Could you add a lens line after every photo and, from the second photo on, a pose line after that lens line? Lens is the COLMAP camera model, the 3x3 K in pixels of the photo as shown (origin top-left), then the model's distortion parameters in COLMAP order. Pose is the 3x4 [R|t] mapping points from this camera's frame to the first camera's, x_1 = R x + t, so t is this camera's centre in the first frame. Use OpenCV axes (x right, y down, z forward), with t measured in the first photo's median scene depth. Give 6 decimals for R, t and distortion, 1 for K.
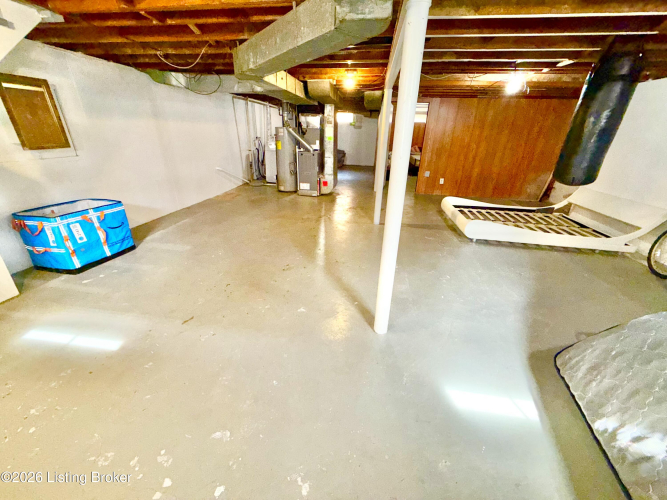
lens RADIAL K [[263.3, 0, 332.7], [0, 263.3, 251.4], [0, 0, 1]] dist [0.002639, 0.000173]
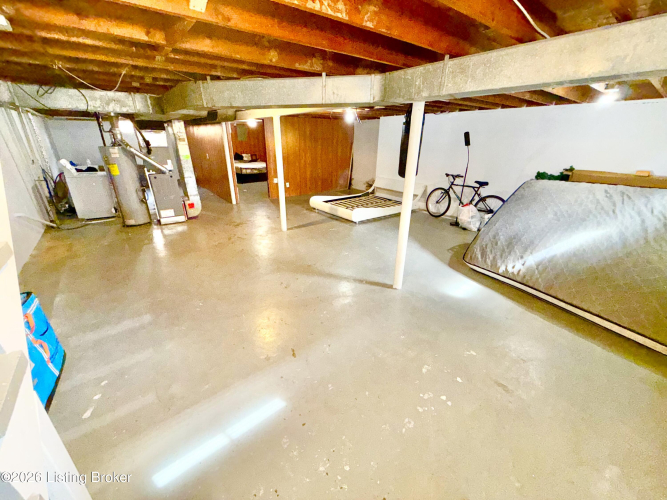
lens RADIAL K [[263.3, 0, 333.9], [0, 263.3, 250.1], [0, 0, 1]] dist [0.002639, 0.000173]
pose [[0.688150, -0.304033, 0.658797, -0.441709], [0.310395, 0.944051, 0.111453, -0.082485], [-0.655824, 0.127791, 0.744019, 0.032453]]
